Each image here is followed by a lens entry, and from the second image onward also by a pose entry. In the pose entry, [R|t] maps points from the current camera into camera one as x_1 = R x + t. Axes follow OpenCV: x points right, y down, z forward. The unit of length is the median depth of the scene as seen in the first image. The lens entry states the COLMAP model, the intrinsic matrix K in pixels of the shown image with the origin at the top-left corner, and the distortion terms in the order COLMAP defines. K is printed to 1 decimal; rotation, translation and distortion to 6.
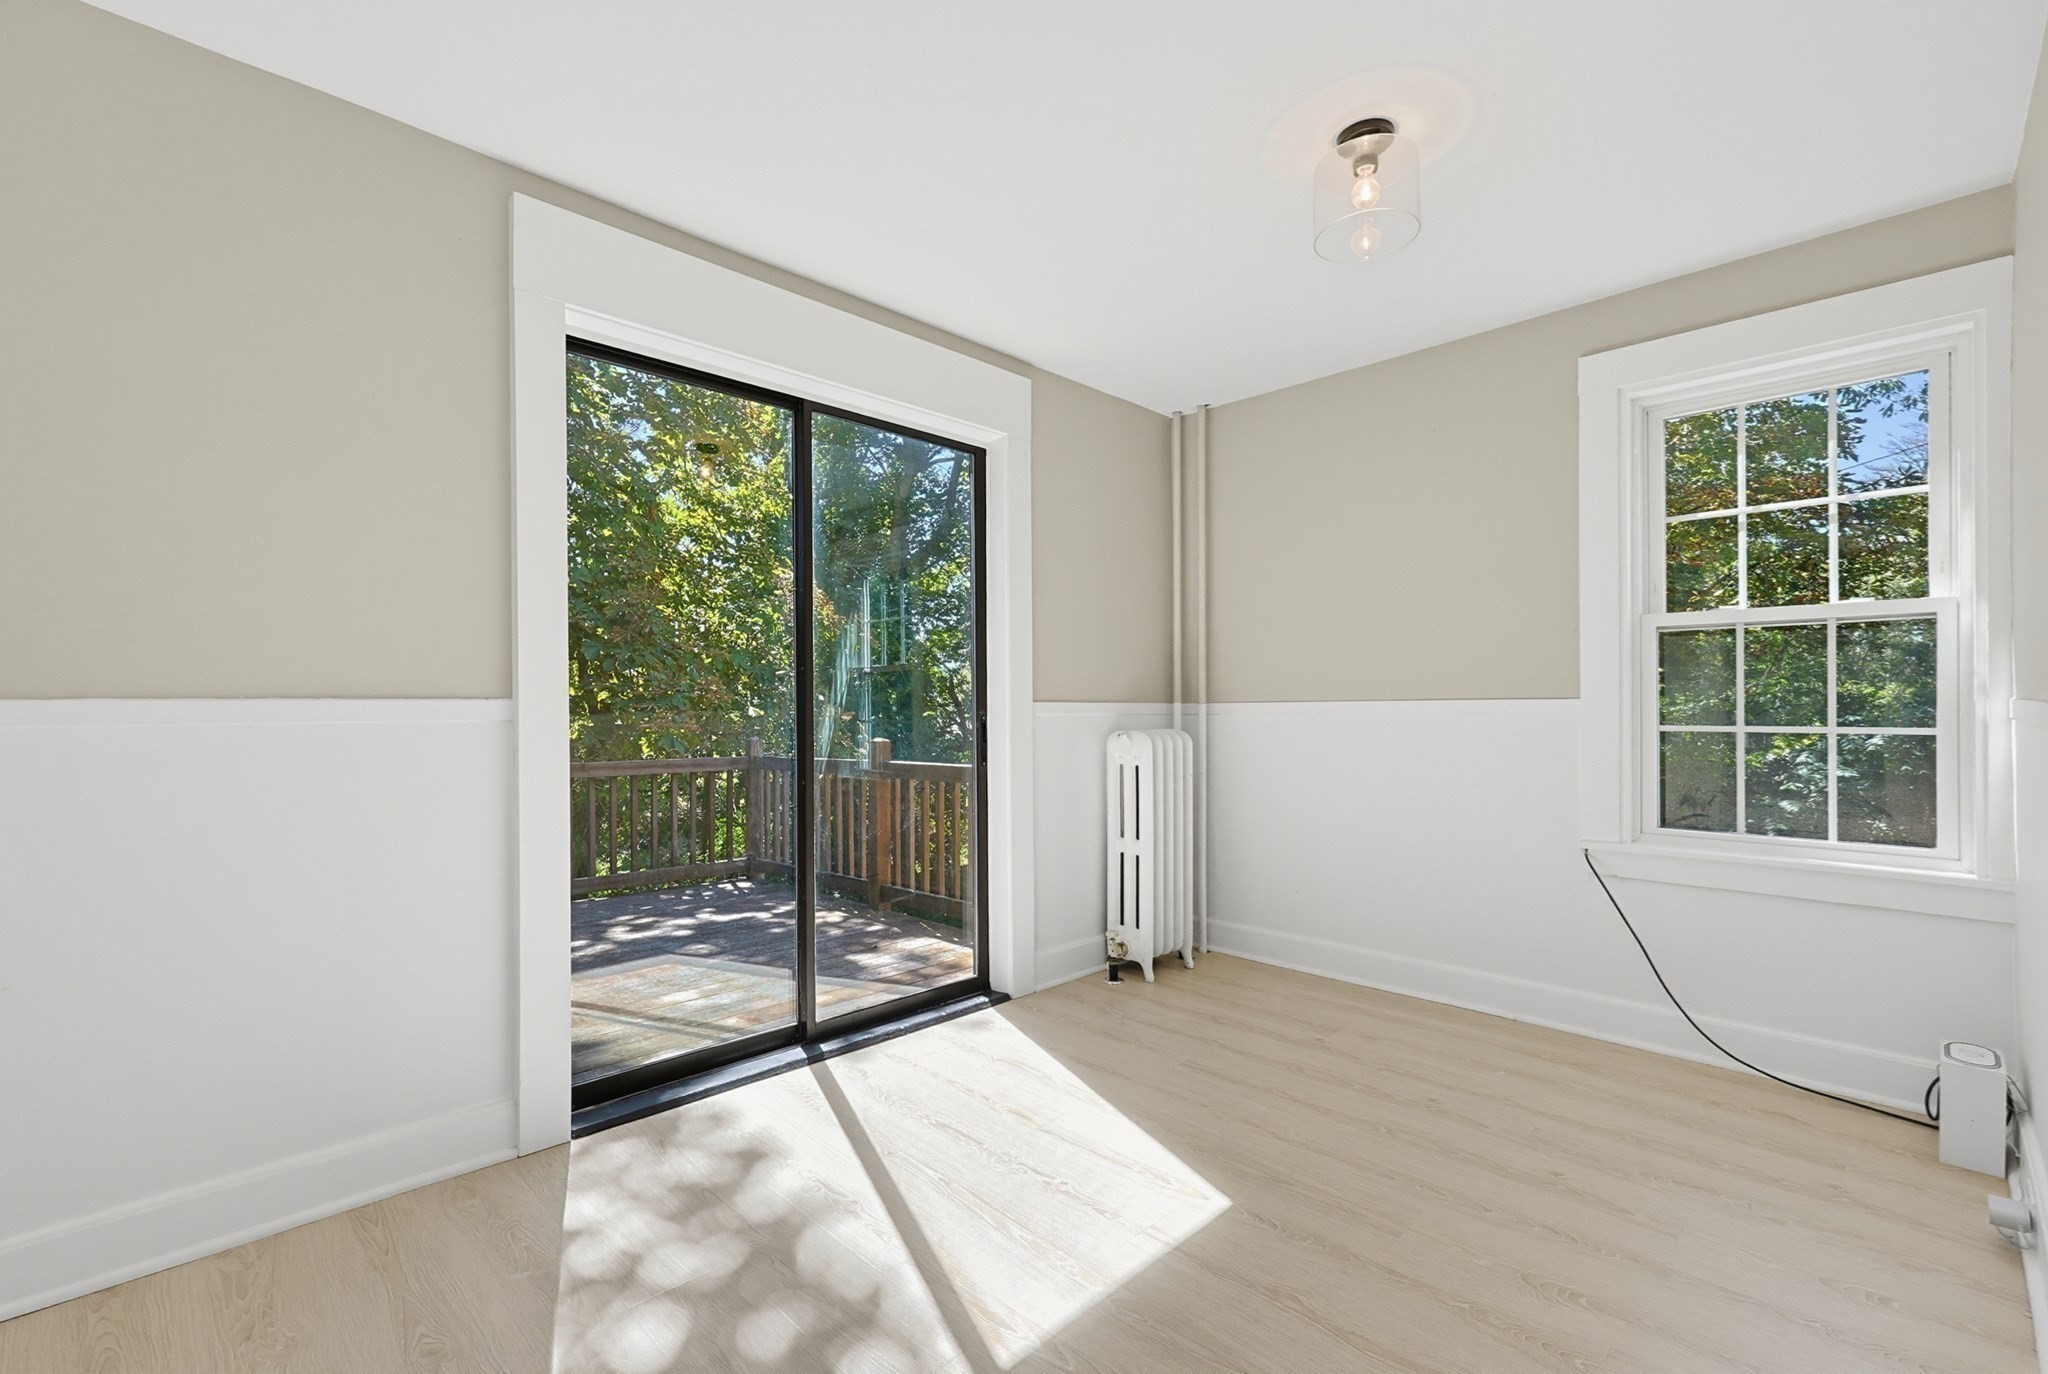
lens RADIAL K [[883.5, 0, 1024.0], [0, 883.5, 687.0], [0, 0, 1]] dist [0.002620, 0.000287]
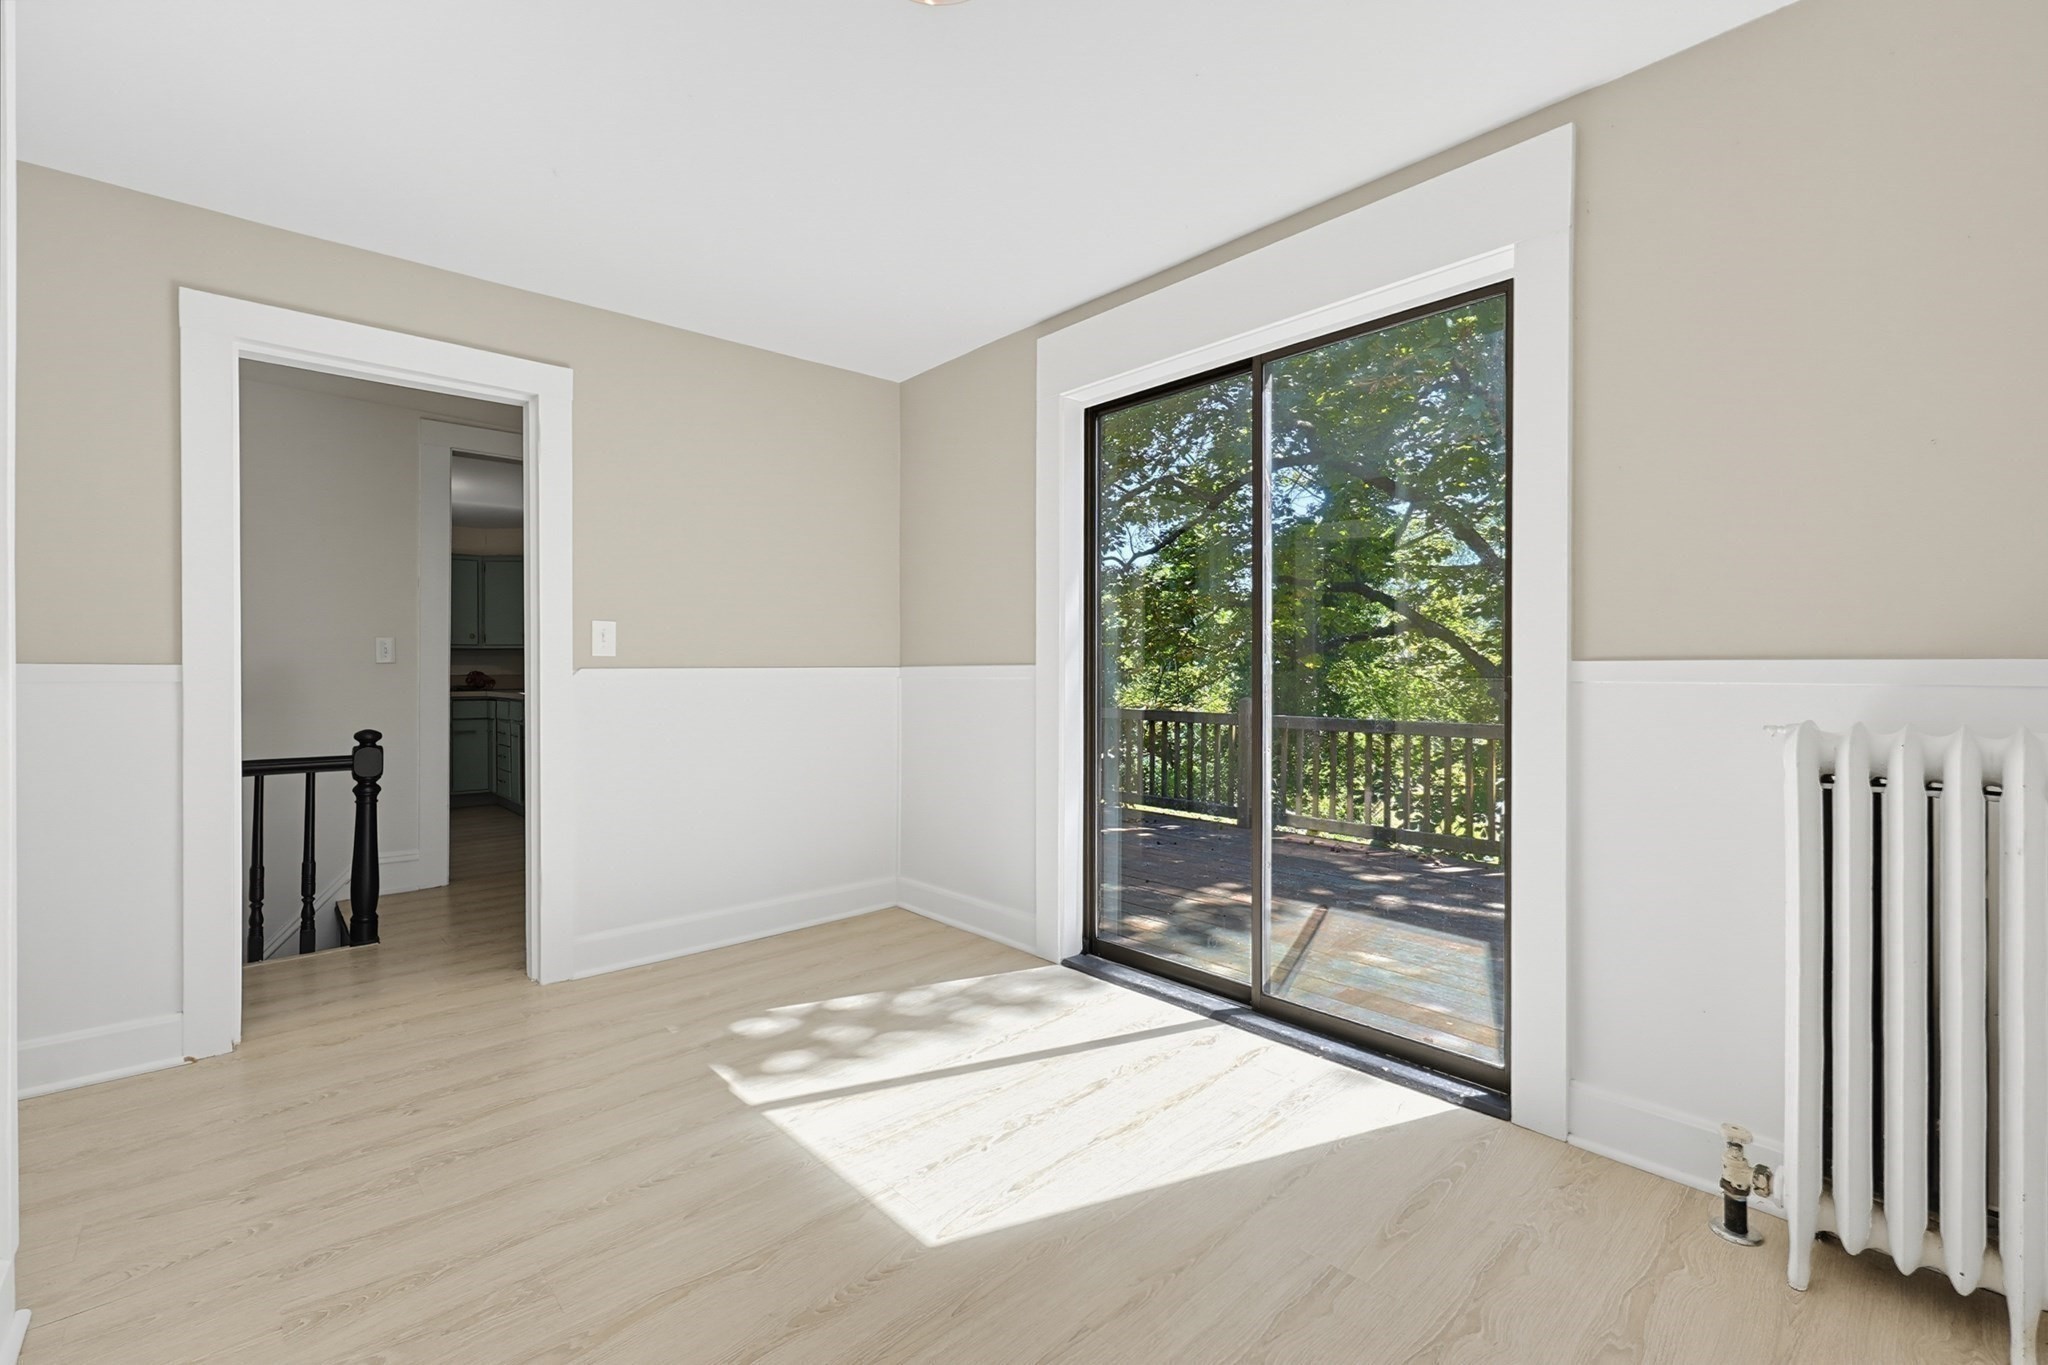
lens RADIAL K [[881.6, 0, 1024.0], [0, 881.6, 682.5], [0, 0, 1]] dist [-0.000281, -0.000091]
pose [[-0.041244, 0.017174, -0.999002, 0.782709], [0.027278, 0.999499, 0.016056, 0.010287], [0.998777, -0.026588, -0.041692, 0.820481]]
